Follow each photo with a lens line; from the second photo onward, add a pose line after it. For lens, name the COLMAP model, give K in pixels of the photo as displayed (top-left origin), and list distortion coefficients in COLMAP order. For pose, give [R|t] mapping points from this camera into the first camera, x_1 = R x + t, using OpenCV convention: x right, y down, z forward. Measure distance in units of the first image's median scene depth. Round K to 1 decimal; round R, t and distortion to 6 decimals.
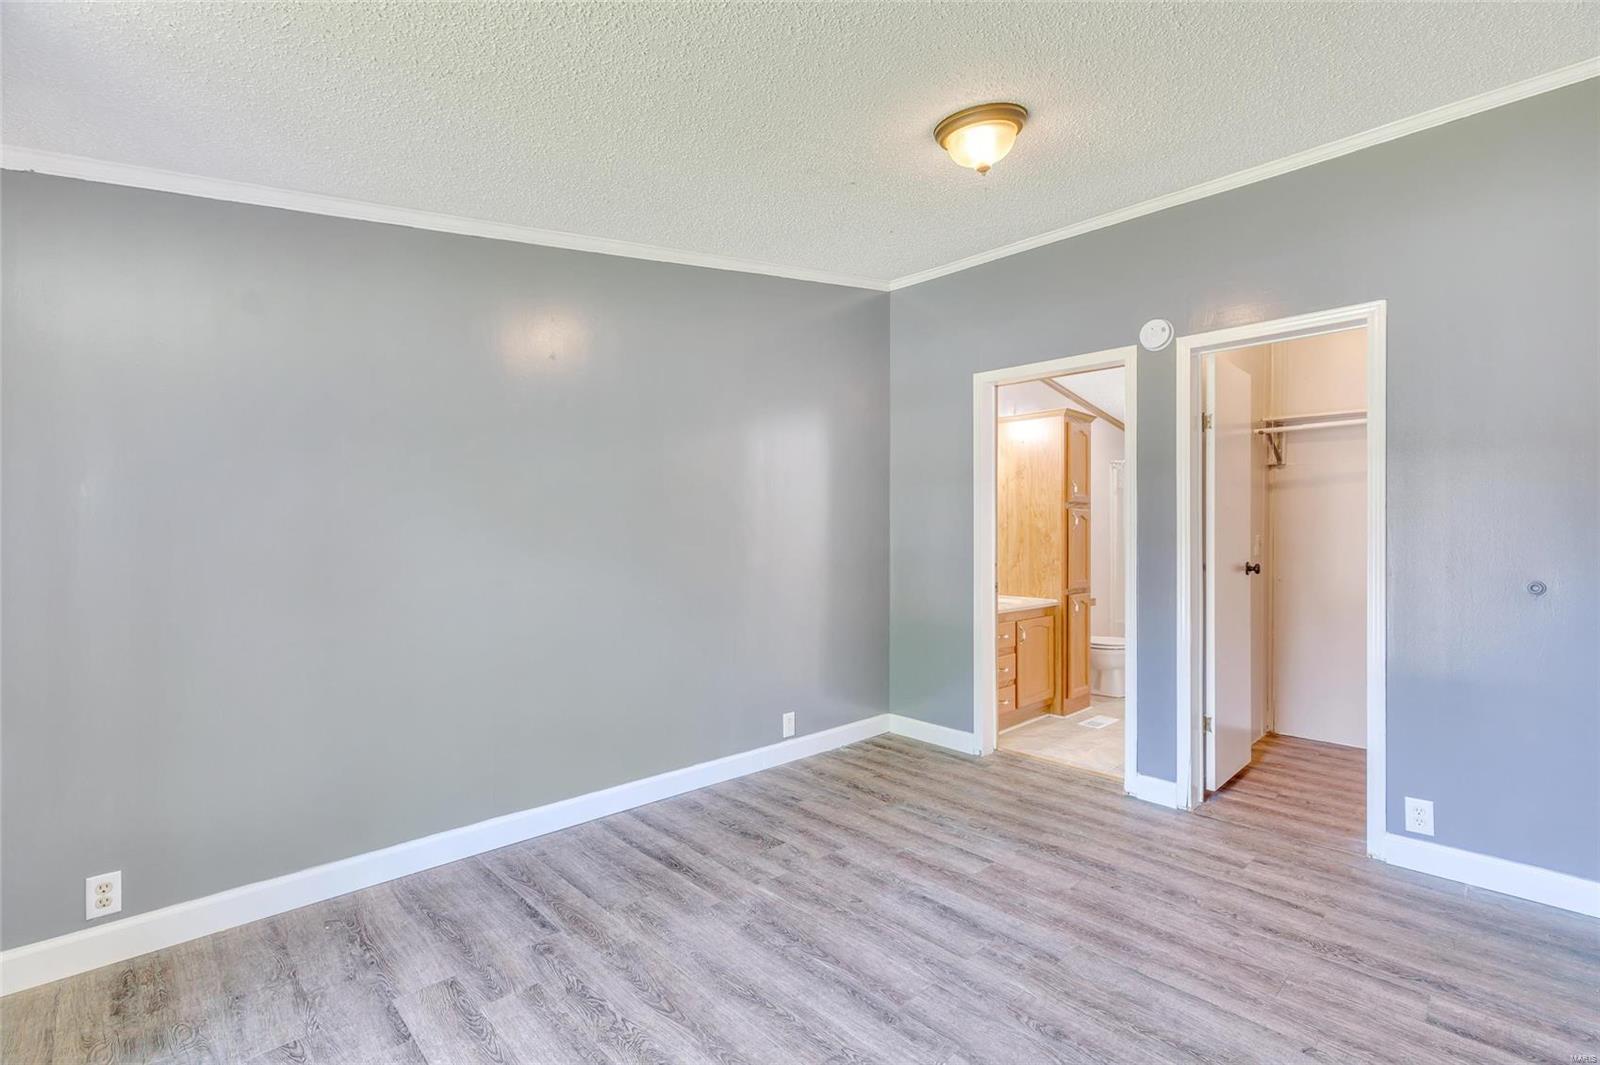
lens RADIAL K [[715.8, 0, 797.2], [0, 715.8, 536.8], [0, 0, 1]] dist [0.015886, 0.000539]
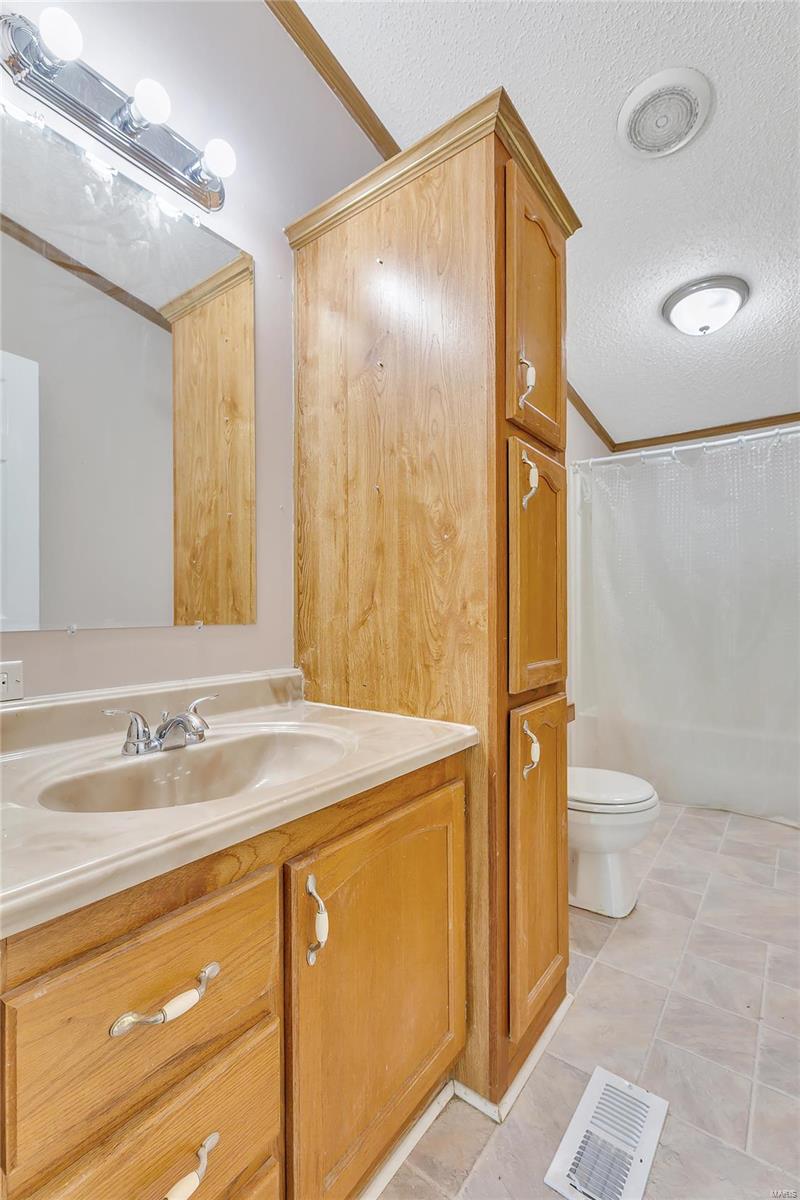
lens RADIAL K [[536.8, 0, 397.1], [0, 536.8, 604.2], [0, 0, 1]] dist [0.015886, 0.000539]
pose [[0.987556, 0.000308, 0.157270, 0.284979], [0.002990, 0.999781, -0.020731, 0.037844], [-0.157242, 0.020944, 0.987338, 0.755521]]
